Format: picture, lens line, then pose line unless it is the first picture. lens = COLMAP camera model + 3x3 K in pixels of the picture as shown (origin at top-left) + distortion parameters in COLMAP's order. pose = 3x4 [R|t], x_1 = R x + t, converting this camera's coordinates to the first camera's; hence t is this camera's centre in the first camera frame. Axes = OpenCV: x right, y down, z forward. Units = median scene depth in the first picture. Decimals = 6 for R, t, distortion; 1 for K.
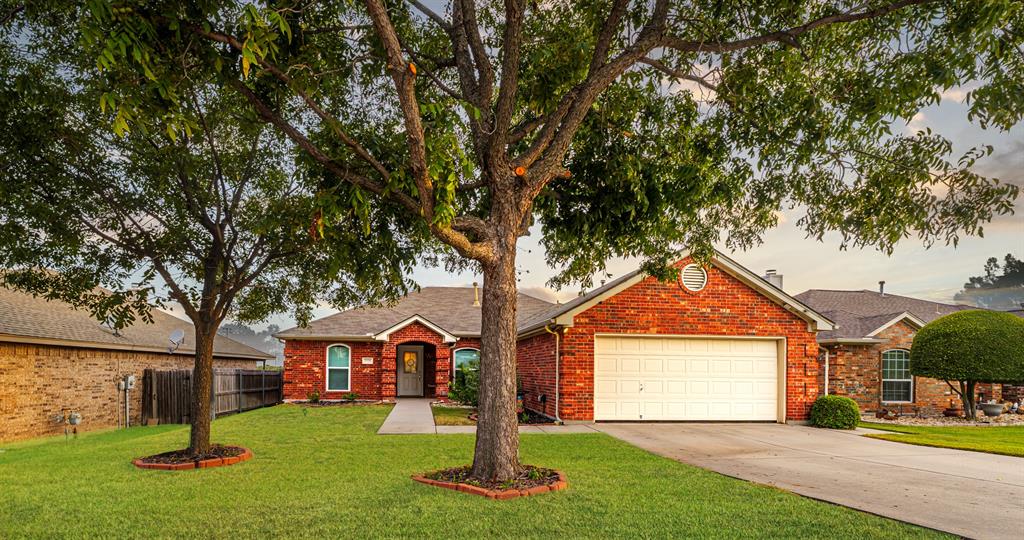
lens RADIAL K [[467.3, 0, 486.0], [0, 467.3, 362.8], [0, 0, 1]] dist [0.002120, 0.000047]
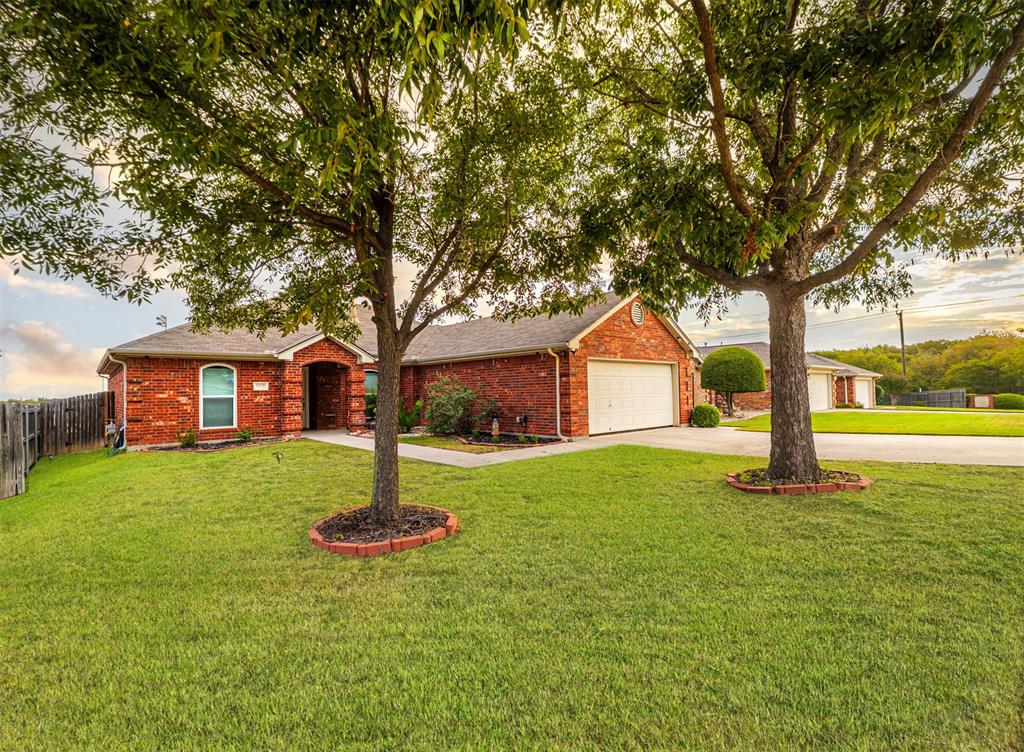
lens RADIAL K [[467.4, 0, 511.1], [0, 467.4, 375.9], [0, 0, 1]] dist [-0.018423, -0.000075]
pose [[0.801769, -0.005248, 0.597611, -0.555126], [0.017026, 0.999756, -0.014063, -0.004849], [-0.597391, 0.021450, 0.801663, 0.207736]]
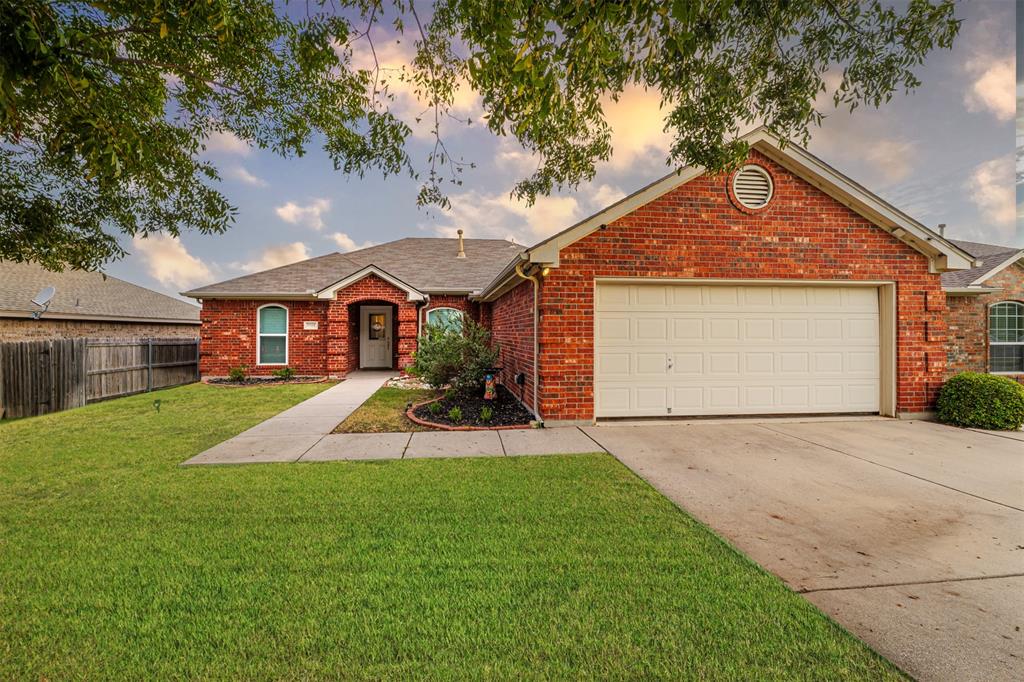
lens RADIAL K [[424.1, 0, 512.0], [0, 424.1, 330.7], [0, 0, 1]] dist [0.002594, 0.000208]
pose [[0.999926, -0.011433, 0.004253, 0.116232], [0.011377, 0.999851, 0.012989, -0.001259], [-0.004401, -0.012940, 0.999907, 0.423416]]
